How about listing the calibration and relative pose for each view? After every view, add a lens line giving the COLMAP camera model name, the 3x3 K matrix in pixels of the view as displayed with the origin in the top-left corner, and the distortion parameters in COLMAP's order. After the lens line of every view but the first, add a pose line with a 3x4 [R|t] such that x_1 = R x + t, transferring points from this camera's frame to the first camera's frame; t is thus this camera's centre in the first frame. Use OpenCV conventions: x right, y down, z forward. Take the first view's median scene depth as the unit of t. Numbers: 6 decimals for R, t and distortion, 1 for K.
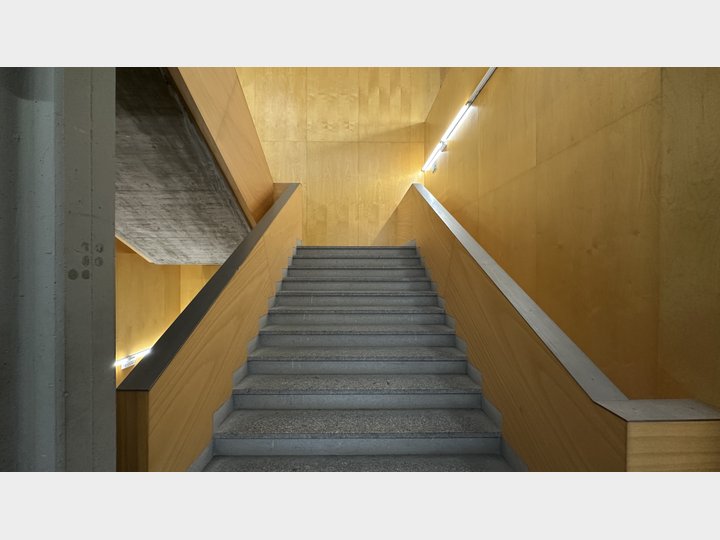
lens RADIAL K [[283.3, 0, 364.7], [0, 283.3, 267.6], [0, 0, 1]] dist [-0.012054, 0.000573]
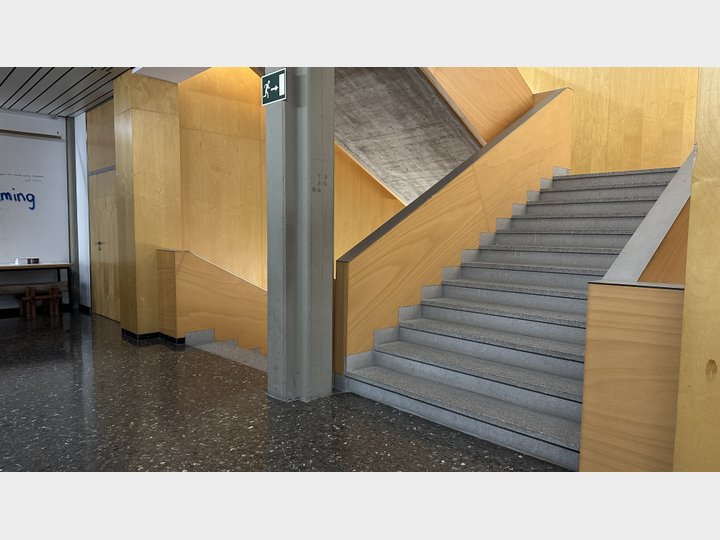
lens RADIAL K [[504.8, 0, 358.5], [0, 504.8, 271.9], [0, 0, 1]] dist [-0.010101, -0.009064]
pose [[0.664667, 0.056367, -0.745011, 0.564208], [-0.001787, 0.997267, 0.073859, 0.101530], [0.747138, -0.047760, 0.662951, -0.355829]]
